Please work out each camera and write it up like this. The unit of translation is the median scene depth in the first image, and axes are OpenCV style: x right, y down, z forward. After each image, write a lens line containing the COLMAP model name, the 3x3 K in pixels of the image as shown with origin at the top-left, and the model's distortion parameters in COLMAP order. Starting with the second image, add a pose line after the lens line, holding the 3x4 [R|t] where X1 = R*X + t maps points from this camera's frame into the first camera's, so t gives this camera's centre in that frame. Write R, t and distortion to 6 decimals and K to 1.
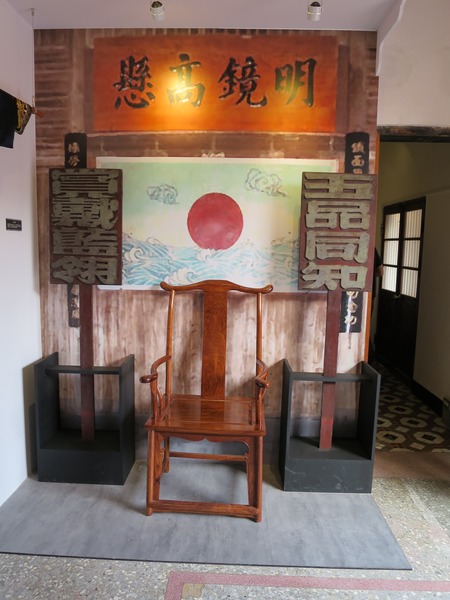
lens RADIAL K [[428.0, 0, 224.3], [0, 428.0, 301.7], [0, 0, 1]] dist [-0.054724, 0.012846]
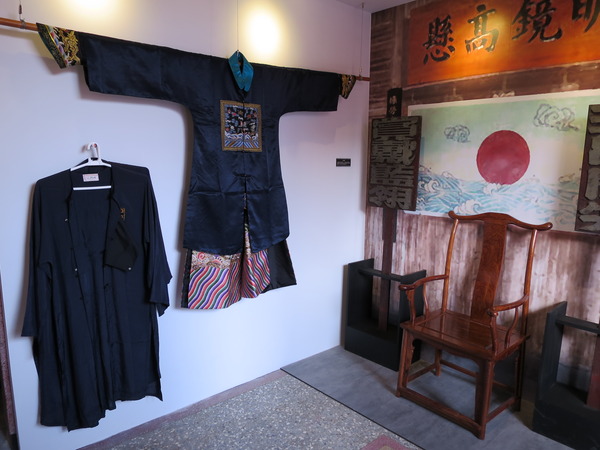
lens RADIAL K [[428.0, 0, 299.1], [0, 428.0, 225.2], [0, 0, 1]] dist [-0.054724, 0.012846]
pose [[0.689371, 0.098969, -0.717616, 0.406163], [-0.088639, 0.994704, 0.052033, -0.032742], [0.718965, 0.027739, 0.694493, -0.079685]]
